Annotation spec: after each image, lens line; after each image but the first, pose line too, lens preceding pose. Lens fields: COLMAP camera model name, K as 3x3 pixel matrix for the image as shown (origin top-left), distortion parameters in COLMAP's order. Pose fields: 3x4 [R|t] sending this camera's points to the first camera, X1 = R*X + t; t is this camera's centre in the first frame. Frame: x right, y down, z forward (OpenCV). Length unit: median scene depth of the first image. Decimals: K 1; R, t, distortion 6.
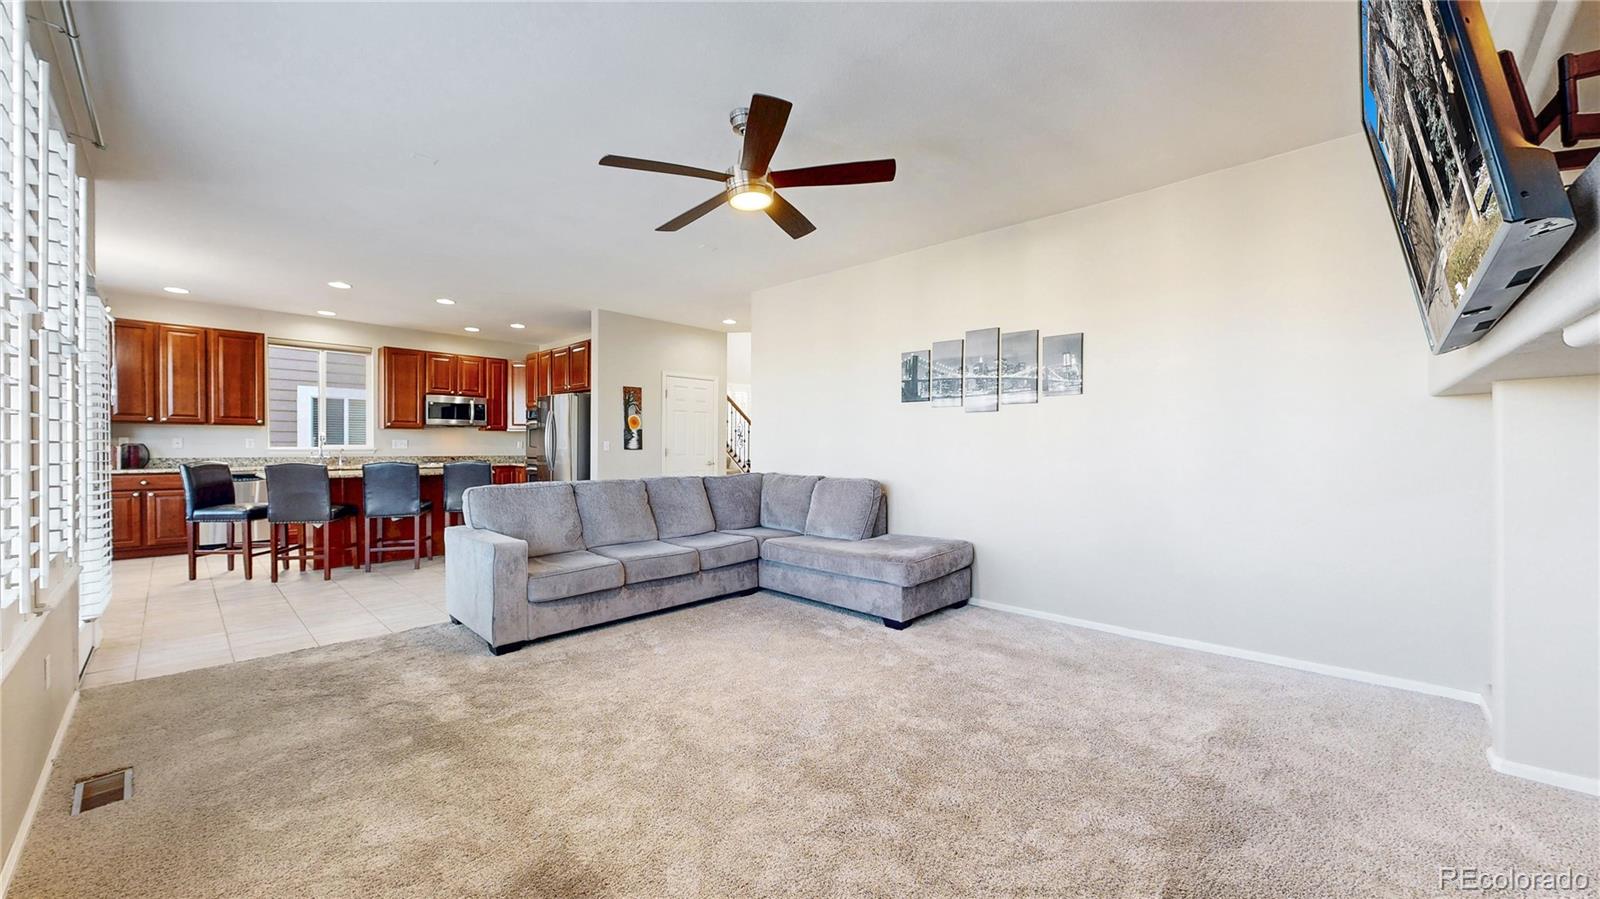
lens RADIAL K [[588.6, 0, 802.6], [0, 588.6, 449.6], [0, 0, 1]] dist [-0.000045, -0.000319]
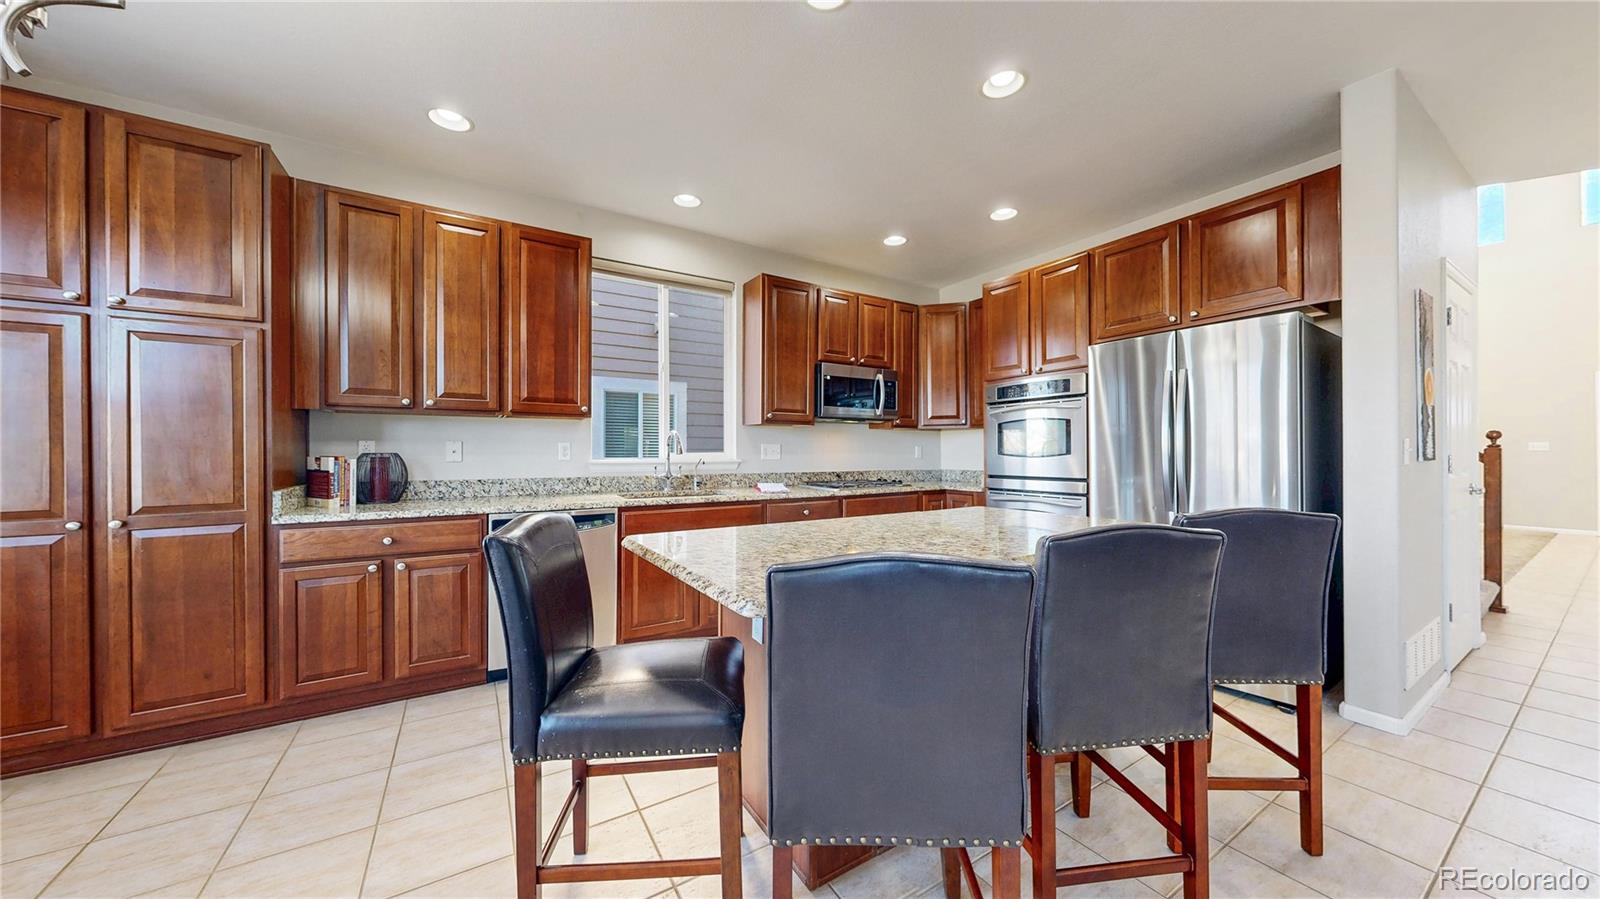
lens RADIAL K [[528.9, 0, 796.6], [0, 528.9, 446.8], [0, 0, 1]] dist [-0.001728, -0.000013]
pose [[0.966788, -0.002191, -0.255569, -0.644822], [-0.000751, 0.999935, -0.011415, -0.009844], [0.255577, 0.011228, 0.966723, 0.621643]]
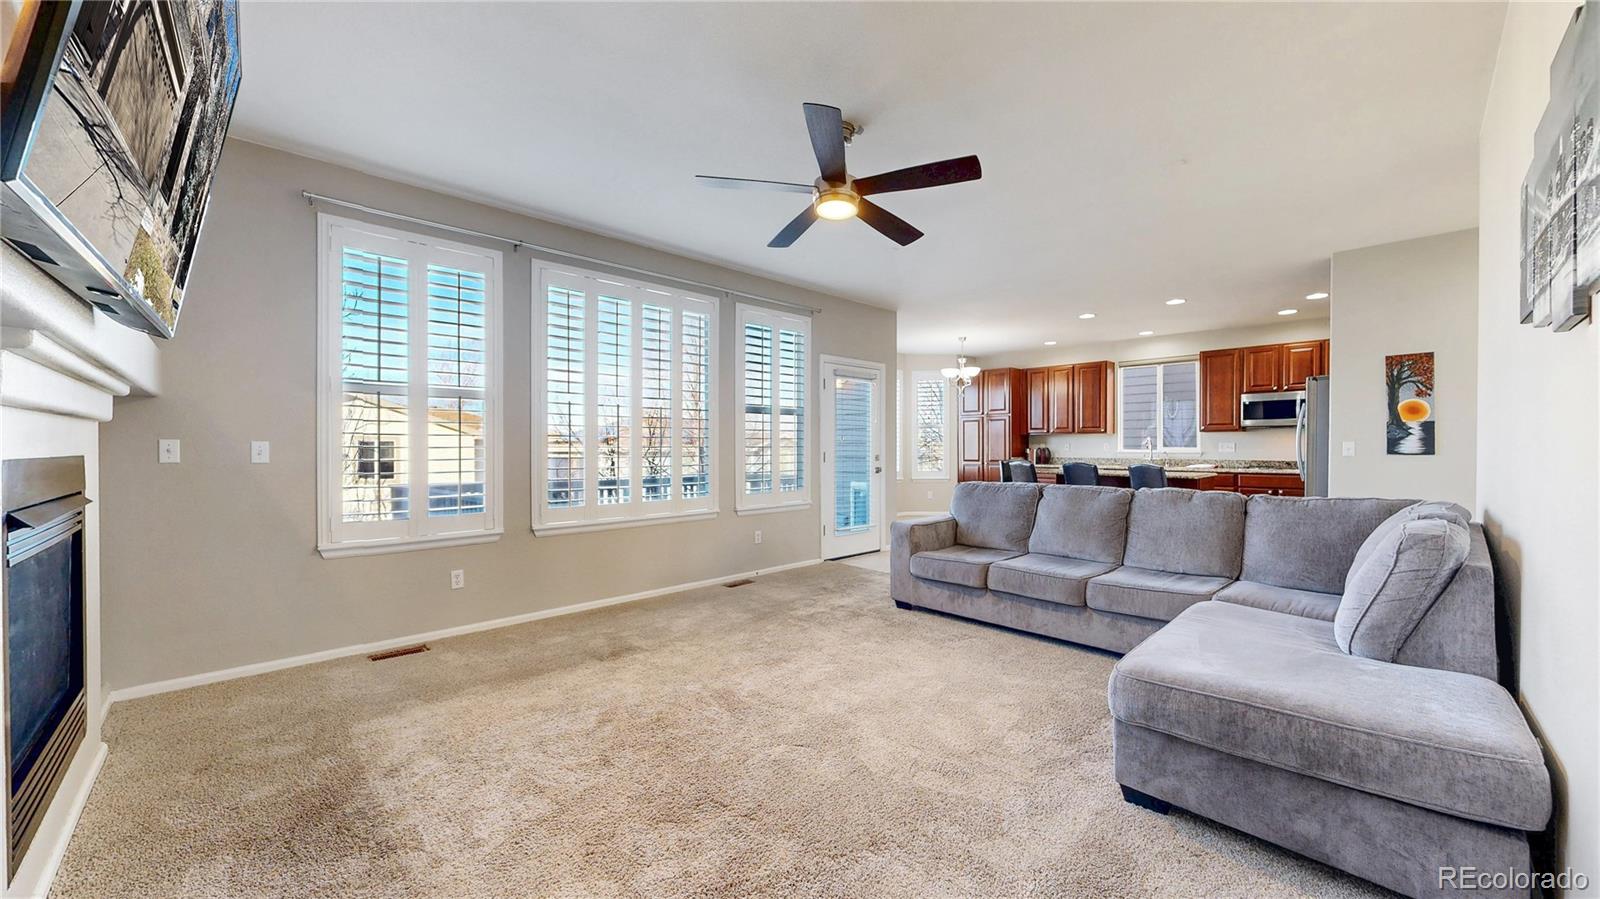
lens RADIAL K [[588.6, 0, 798.6], [0, 588.6, 456.8], [0, 0, 1]] dist [-0.000045, -0.000319]
pose [[-0.052424, 0.011940, -0.998554, 0.400483], [-0.006877, 0.999900, 0.012317, -0.000881], [0.998601, 0.007512, -0.052337, 0.420455]]
